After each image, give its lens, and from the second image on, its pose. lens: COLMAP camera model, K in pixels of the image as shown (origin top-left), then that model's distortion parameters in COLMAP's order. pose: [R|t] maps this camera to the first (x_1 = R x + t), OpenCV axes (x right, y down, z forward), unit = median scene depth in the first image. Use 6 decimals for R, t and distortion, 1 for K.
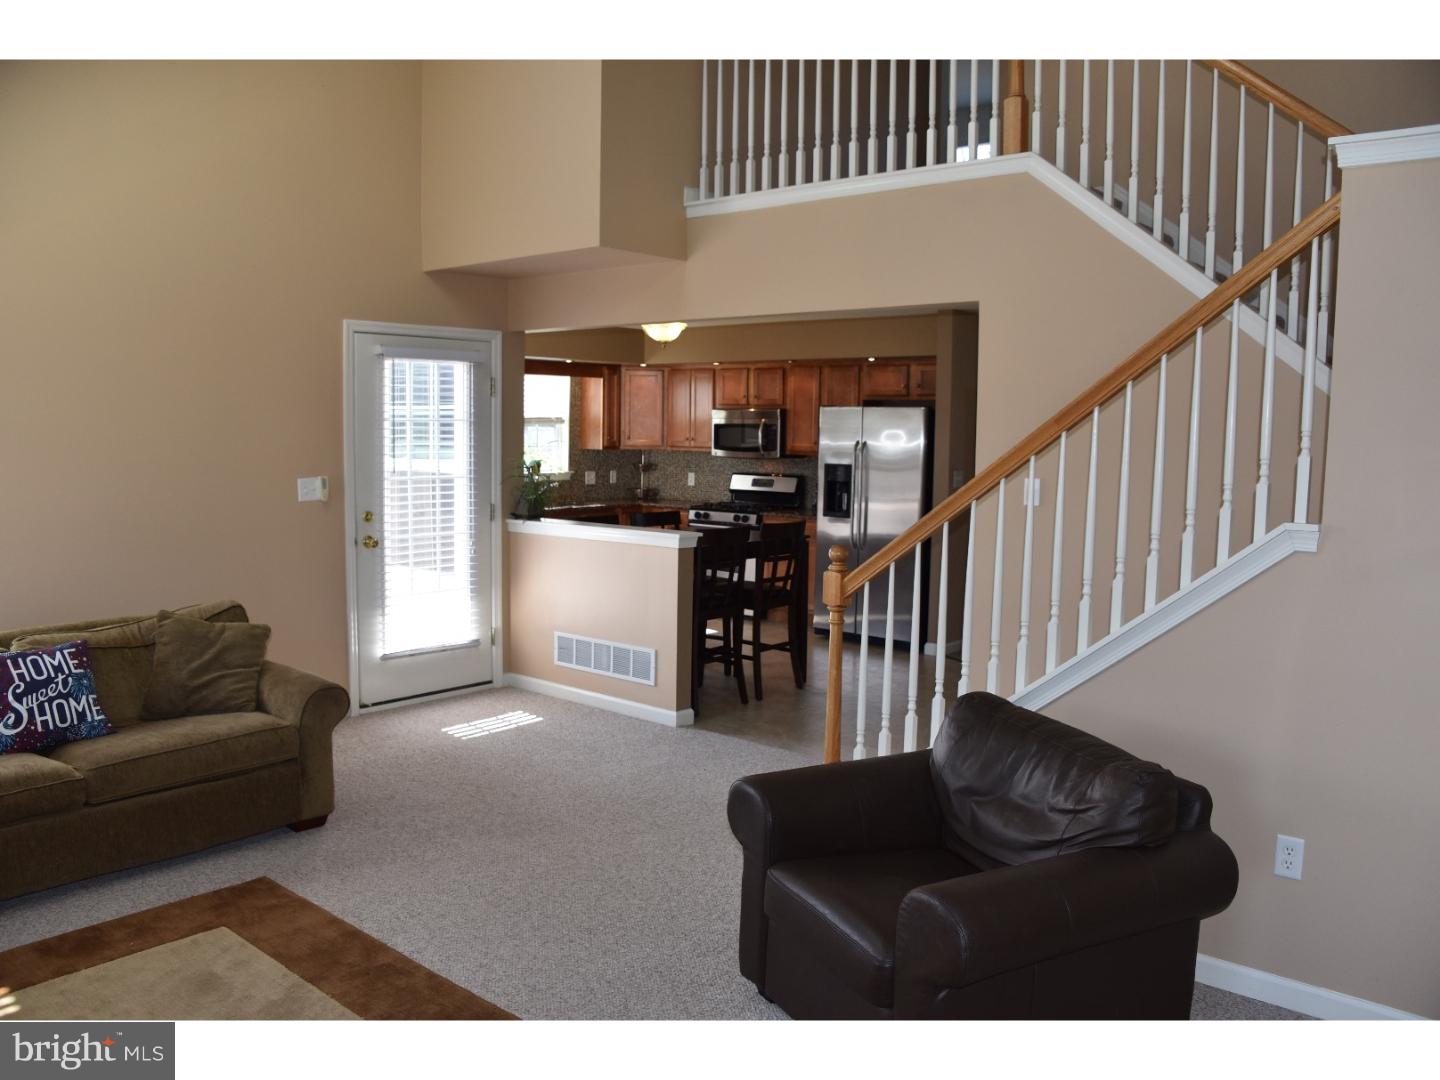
lens RADIAL K [[1165.9, 0, 708.9], [0, 1165.9, 544.4], [0, 0, 1]] dist [-0.132658, 0.079279]
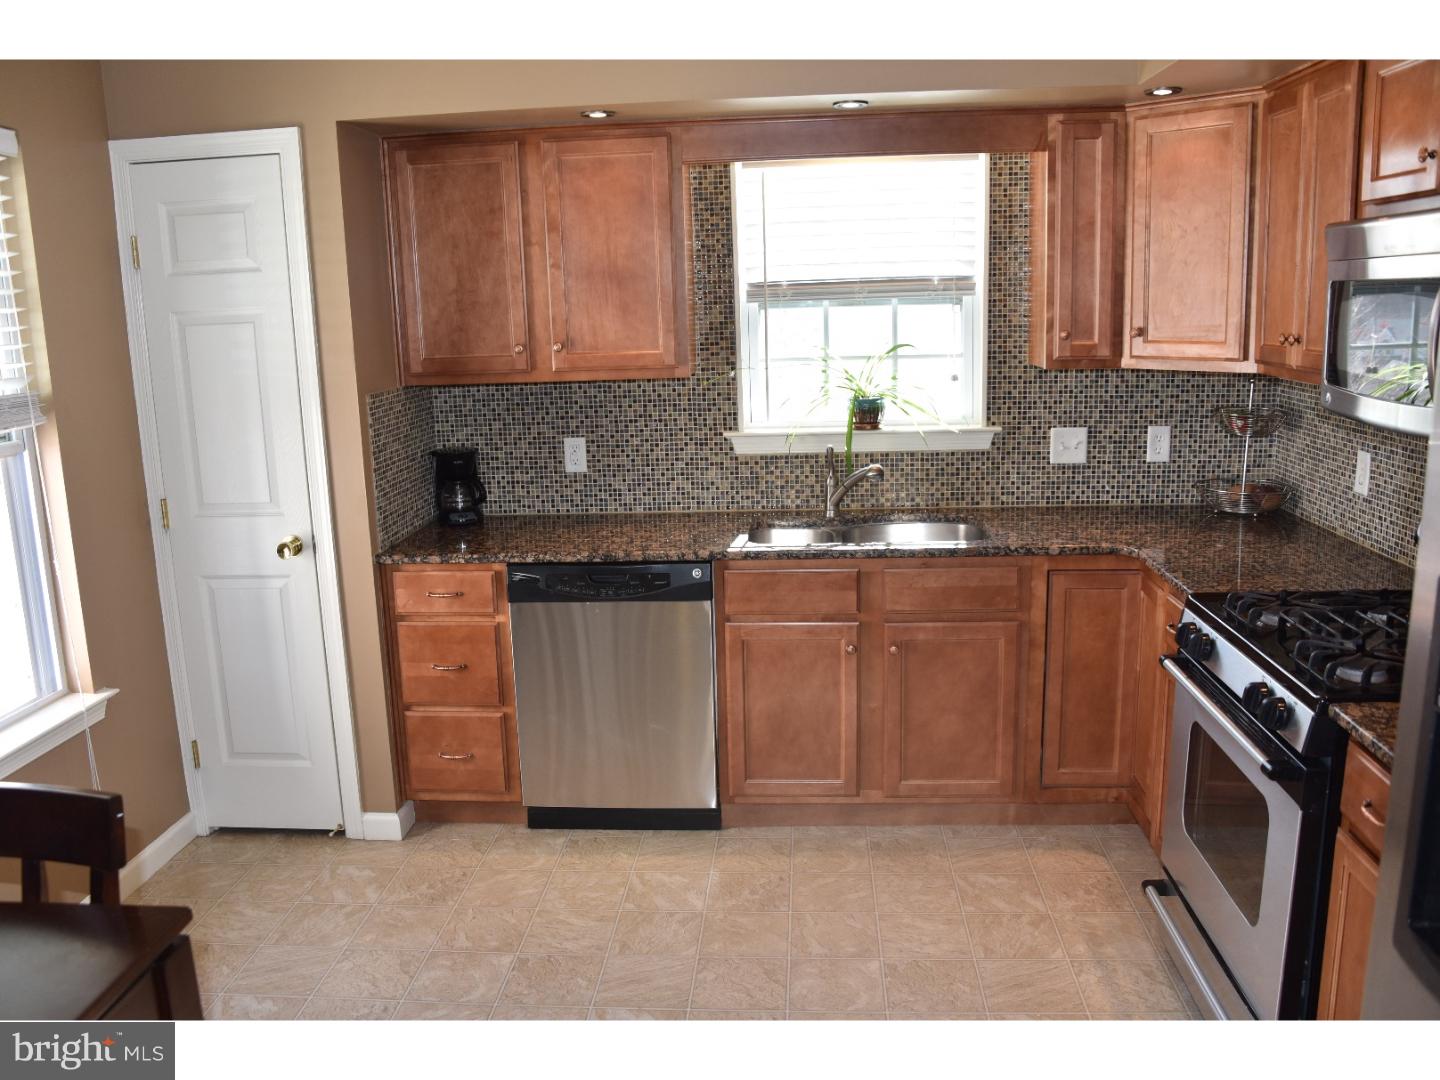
lens RADIAL K [[1165.9, 0, 708.9], [0, 1165.9, 544.4], [0, 0, 1]] dist [-0.132658, 0.079279]
pose [[0.593476, 0.131954, -0.793961, 0.121349], [-0.044739, 0.990352, 0.131152, -0.071643], [0.803607, -0.042314, 0.593654, 0.732723]]
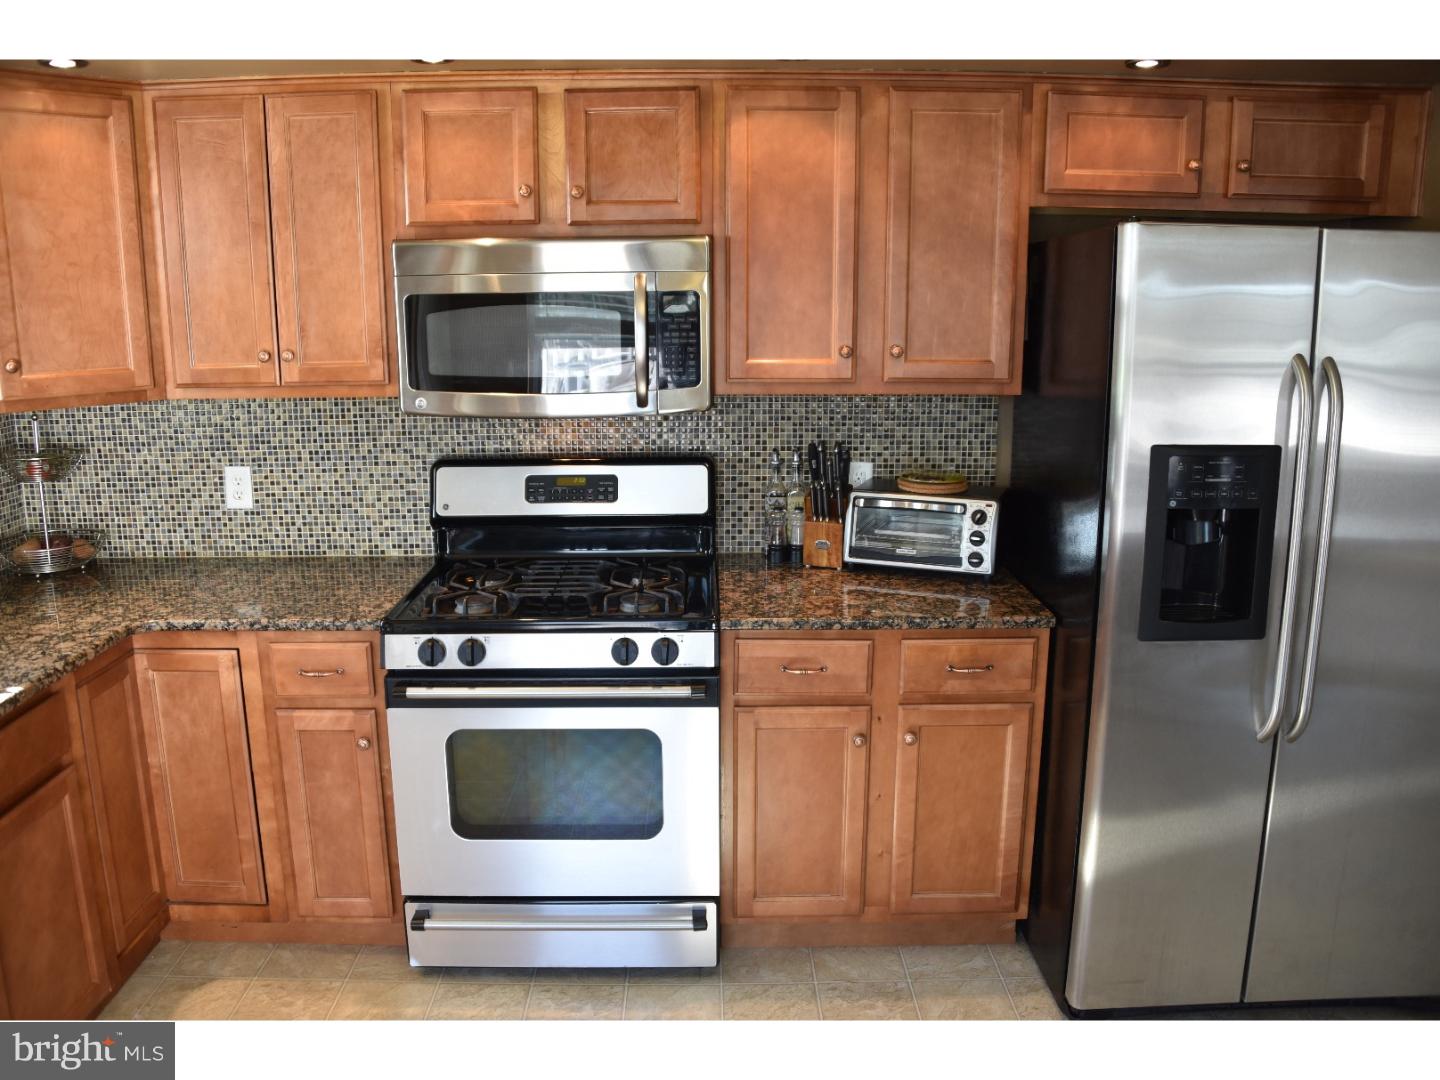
lens RADIAL K [[1165.9, 0, 708.9], [0, 1165.9, 544.4], [0, 0, 1]] dist [-0.132658, 0.079279]
pose [[0.747425, -0.162511, 0.644163, -0.121606], [0.082823, 0.984849, 0.152360, -0.080180], [-0.659163, -0.060526, 0.749560, 0.737851]]
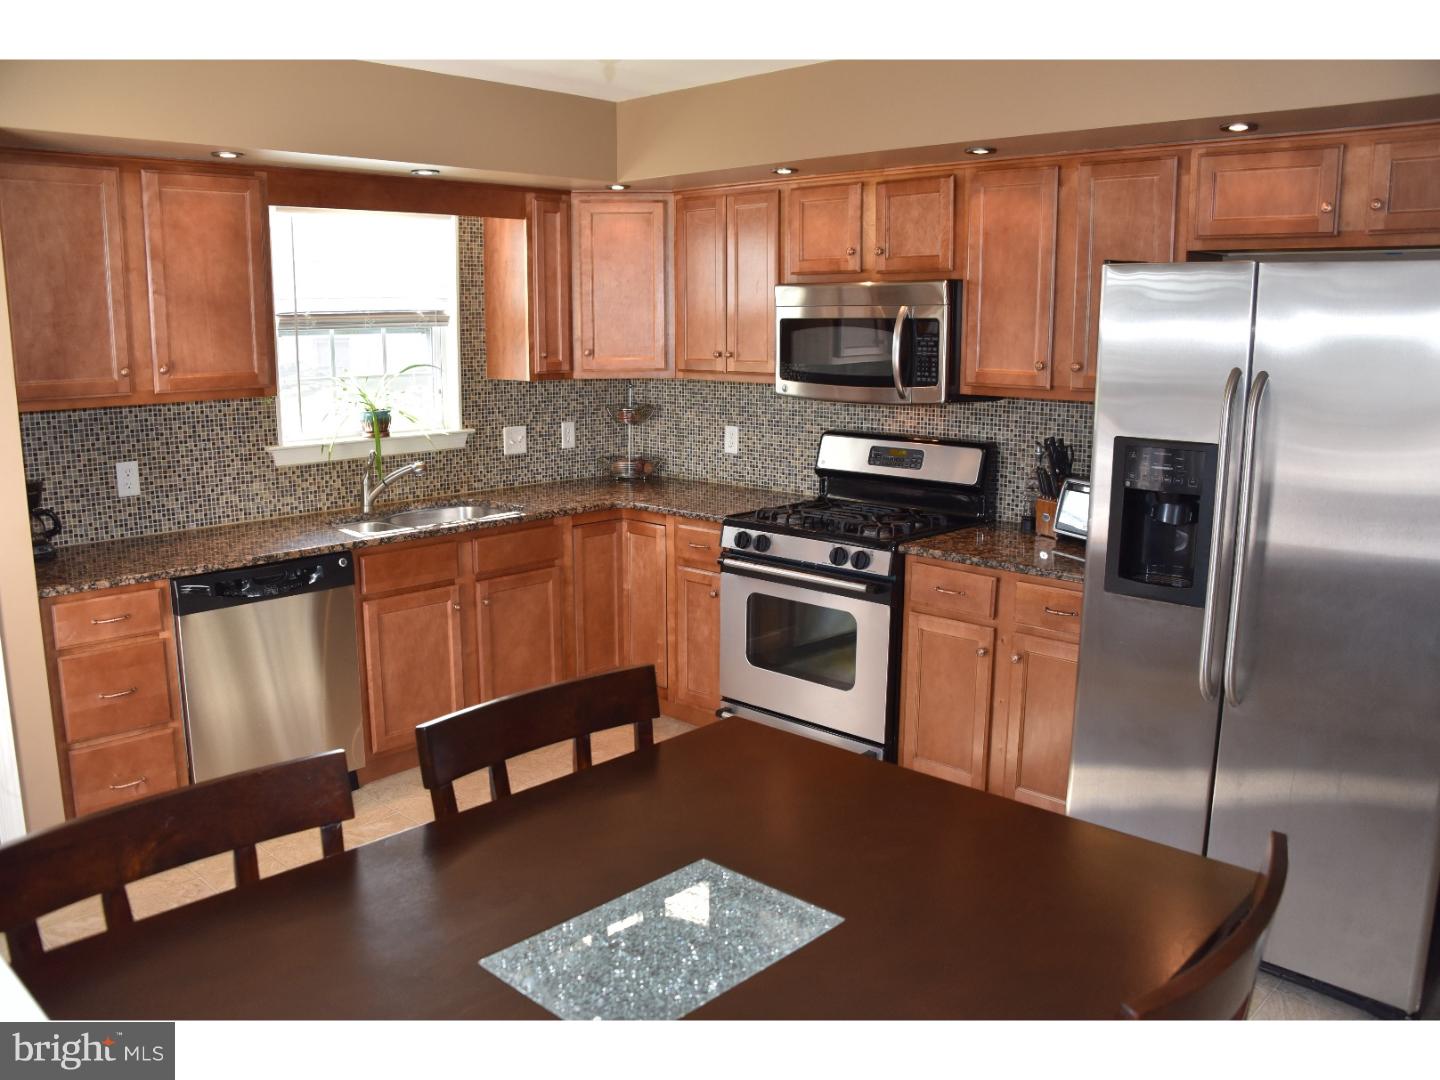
lens RADIAL K [[1165.9, 0, 708.9], [0, 1165.9, 544.4], [0, 0, 1]] dist [-0.132658, 0.079279]
pose [[0.998513, -0.005589, -0.054220, 0.000921], [0.010265, 0.996212, 0.086348, -0.057515], [0.053532, -0.086776, 0.994788, 0.561416]]
